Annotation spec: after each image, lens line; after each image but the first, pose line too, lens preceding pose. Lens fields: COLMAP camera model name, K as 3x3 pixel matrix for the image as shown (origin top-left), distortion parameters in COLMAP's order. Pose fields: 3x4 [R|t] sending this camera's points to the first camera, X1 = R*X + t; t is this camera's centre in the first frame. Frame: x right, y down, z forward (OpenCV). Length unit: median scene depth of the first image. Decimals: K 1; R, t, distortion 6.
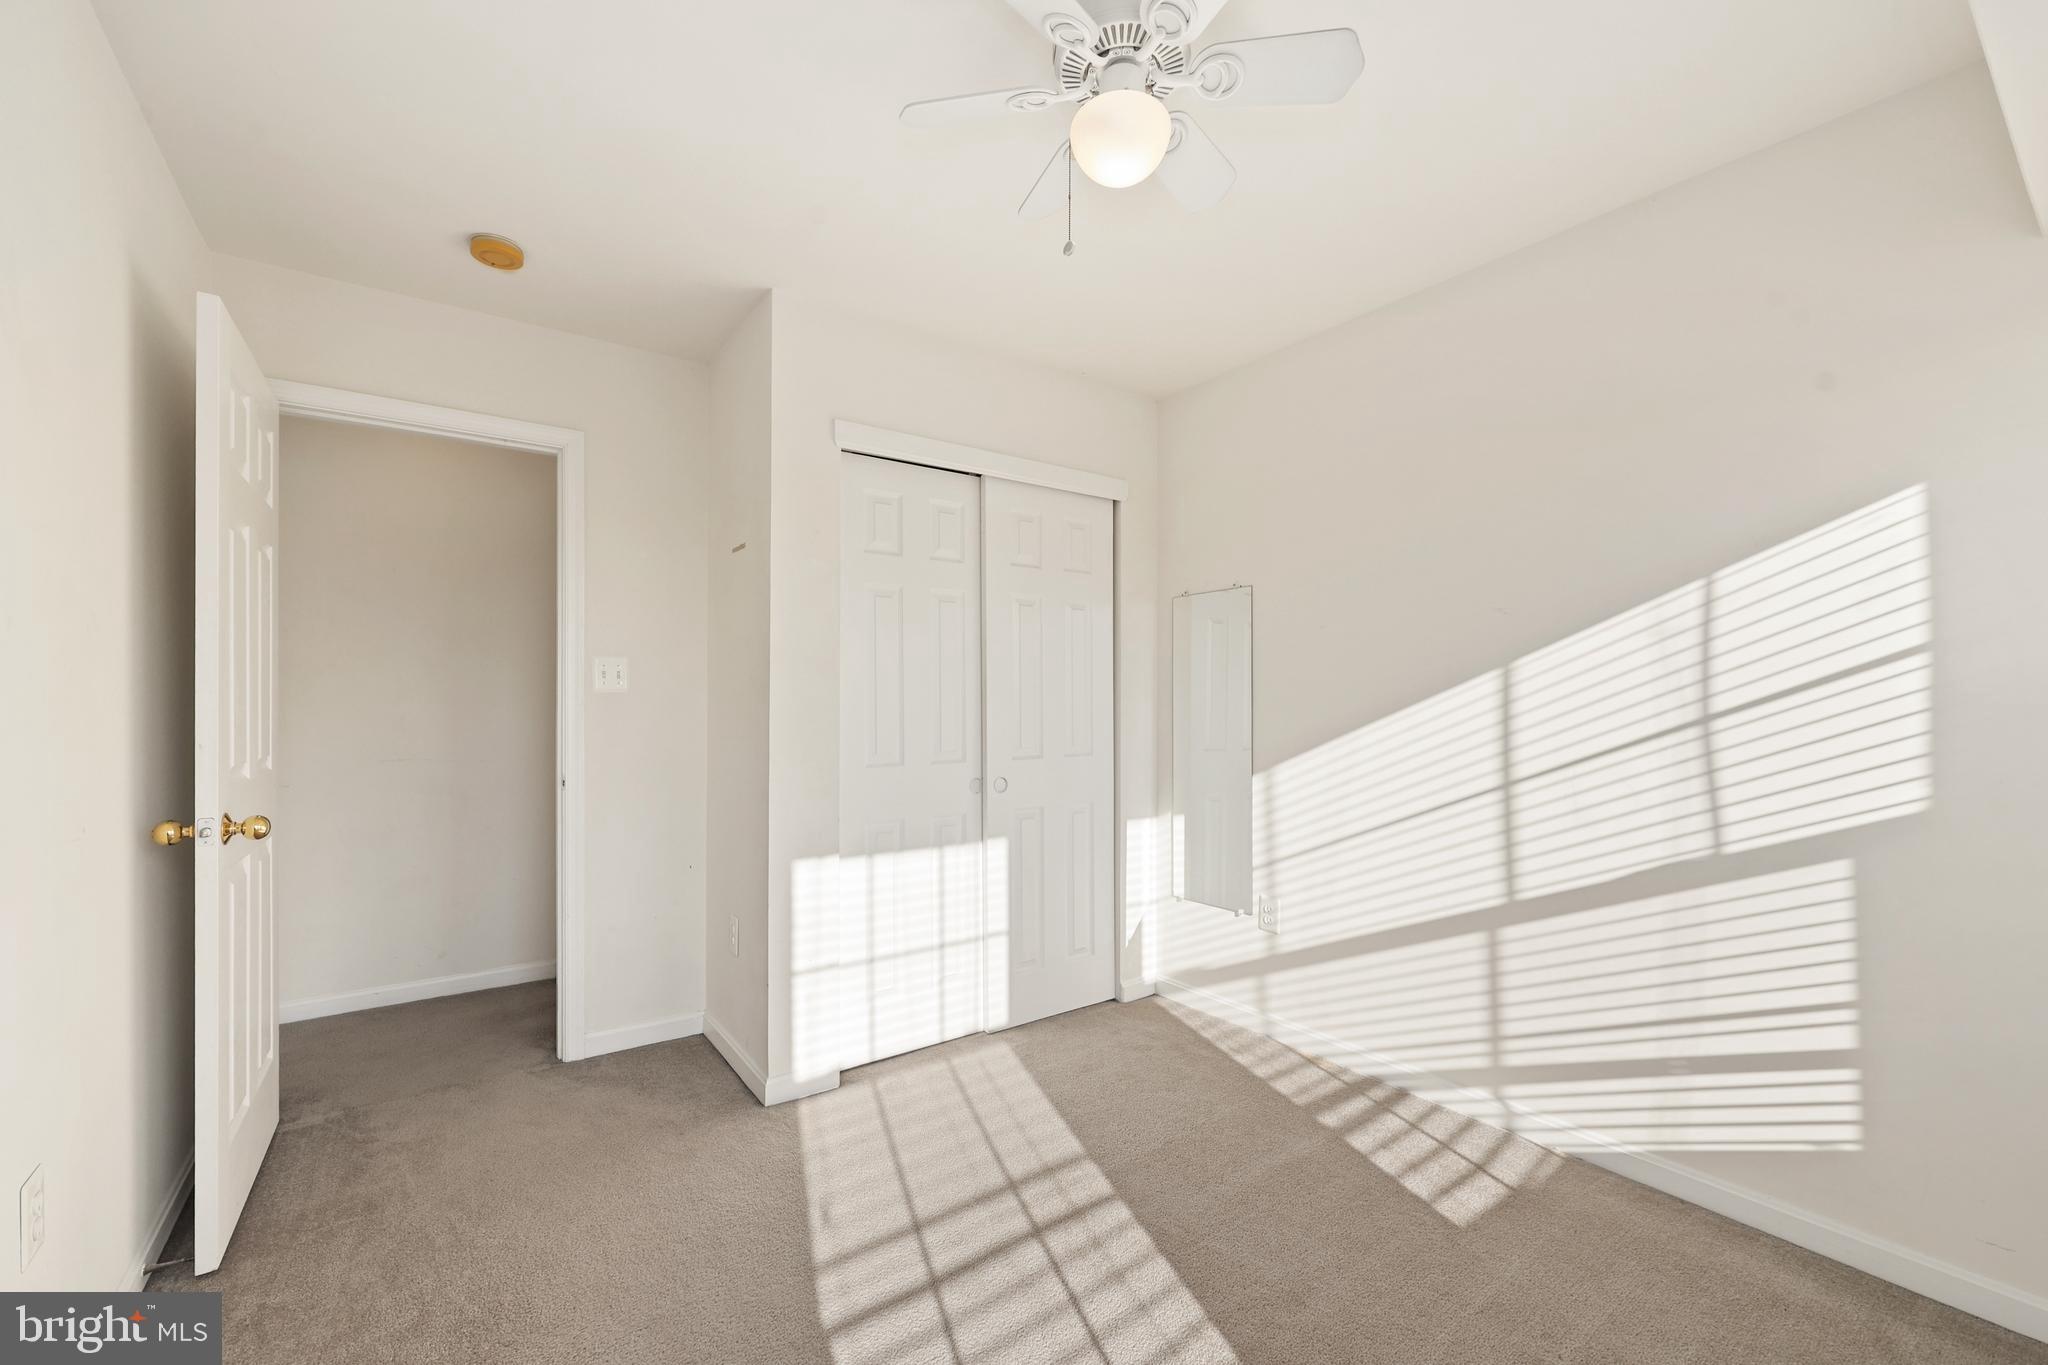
lens RADIAL K [[843.8, 0, 1012.2], [0, 843.8, 694.7], [0, 0, 1]] dist [-0.000356, 0.000590]
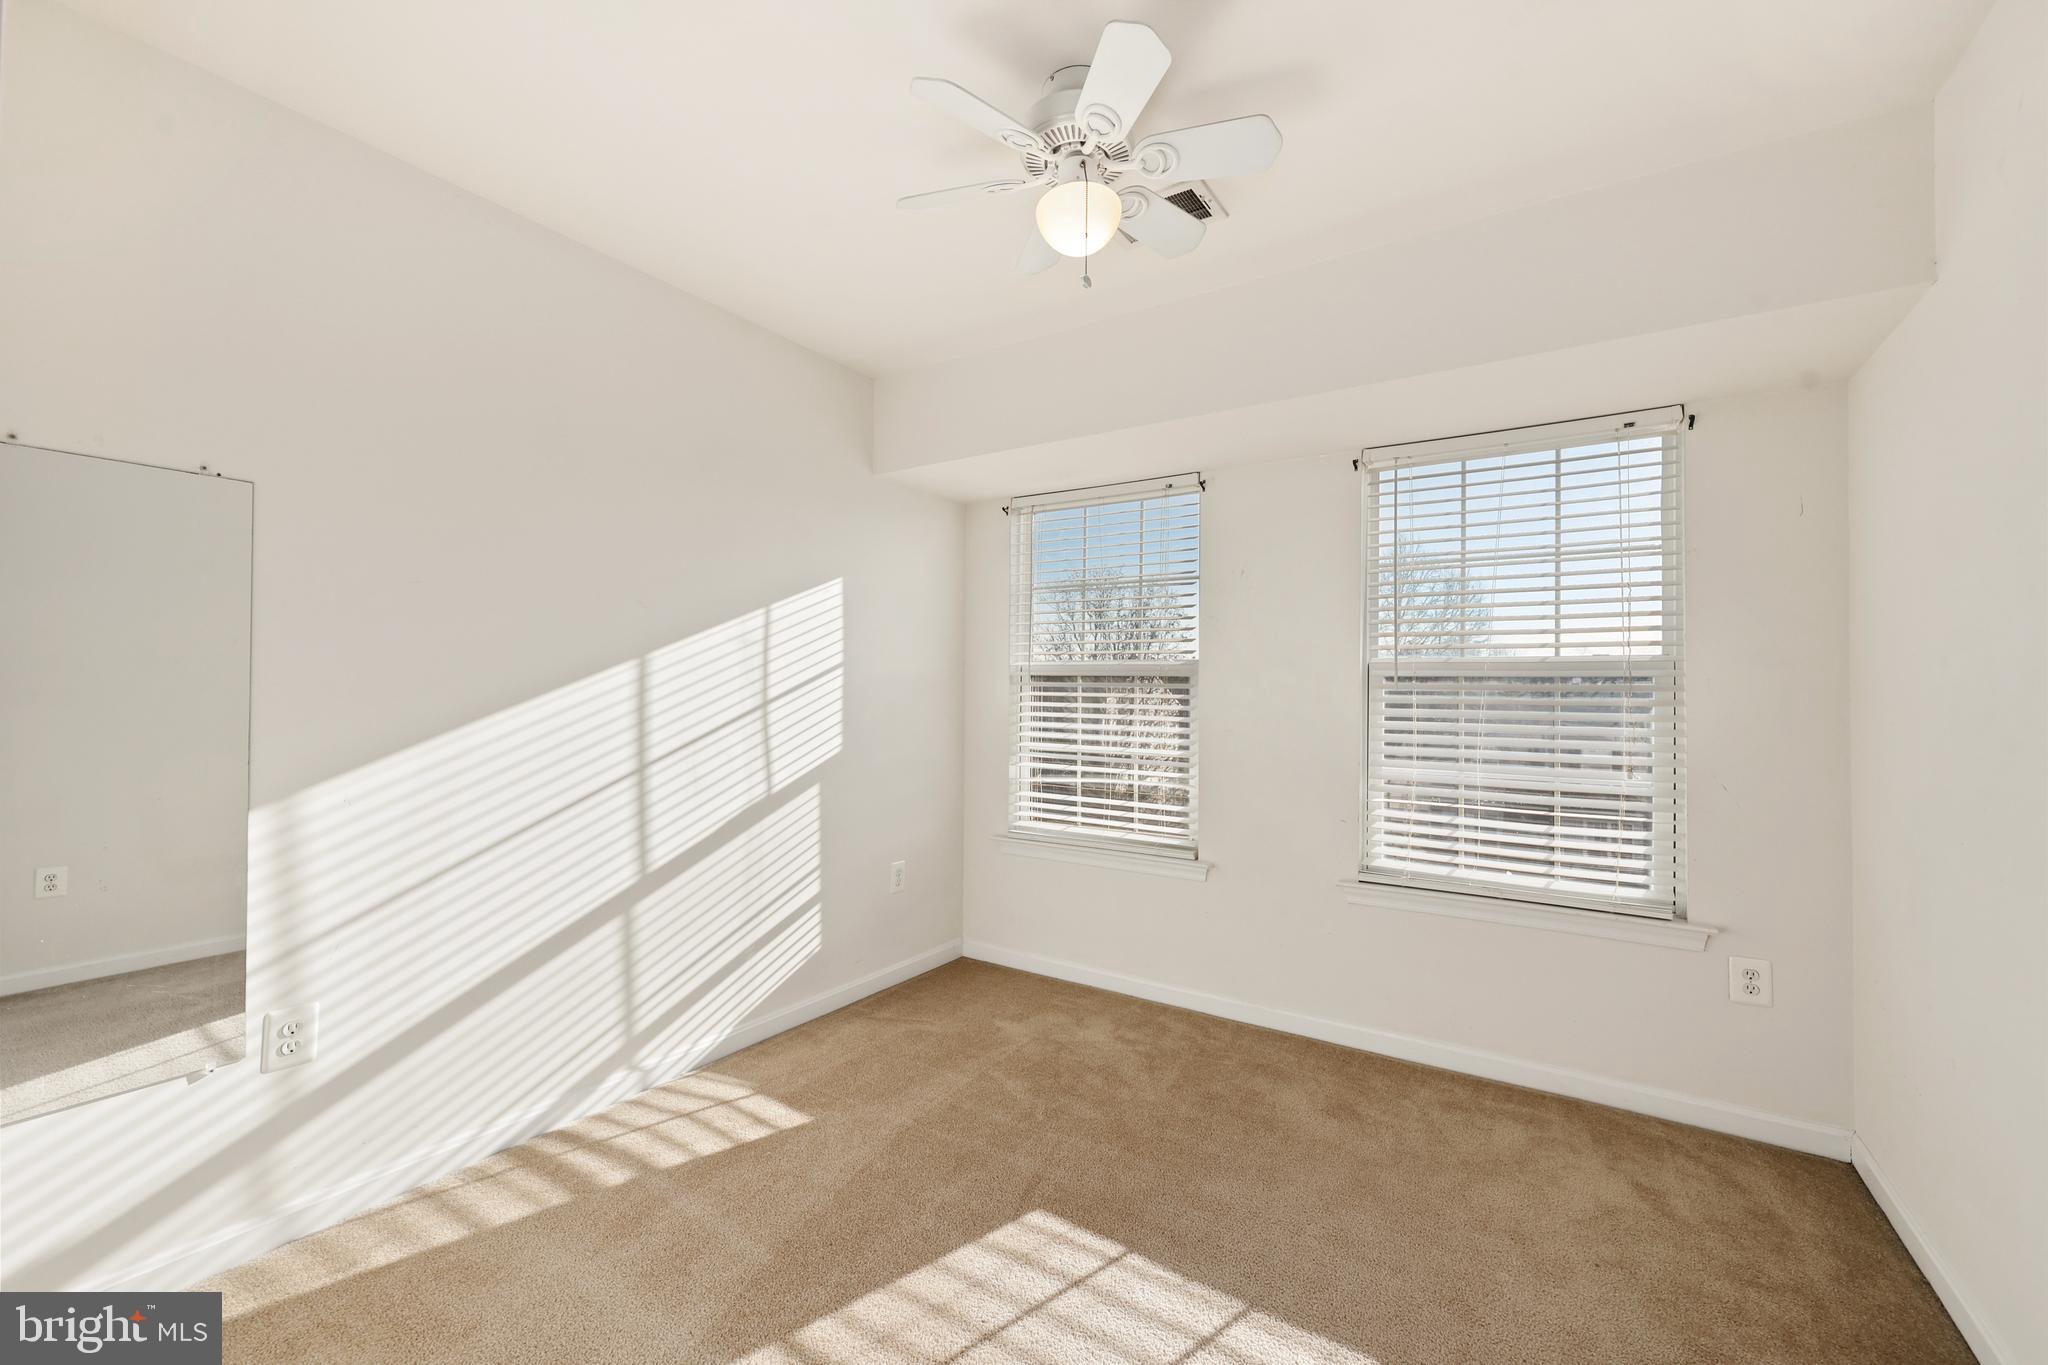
lens RADIAL K [[843.8, 0, 1006.1], [0, 843.8, 688.8], [0, 0, 1]] dist [-0.000356, 0.000590]
pose [[-0.372912, 0.014846, 0.927748, -0.647706], [-0.010139, 0.999747, -0.020074, 0.026230], [-0.927811, -0.016892, -0.372667, 1.091473]]
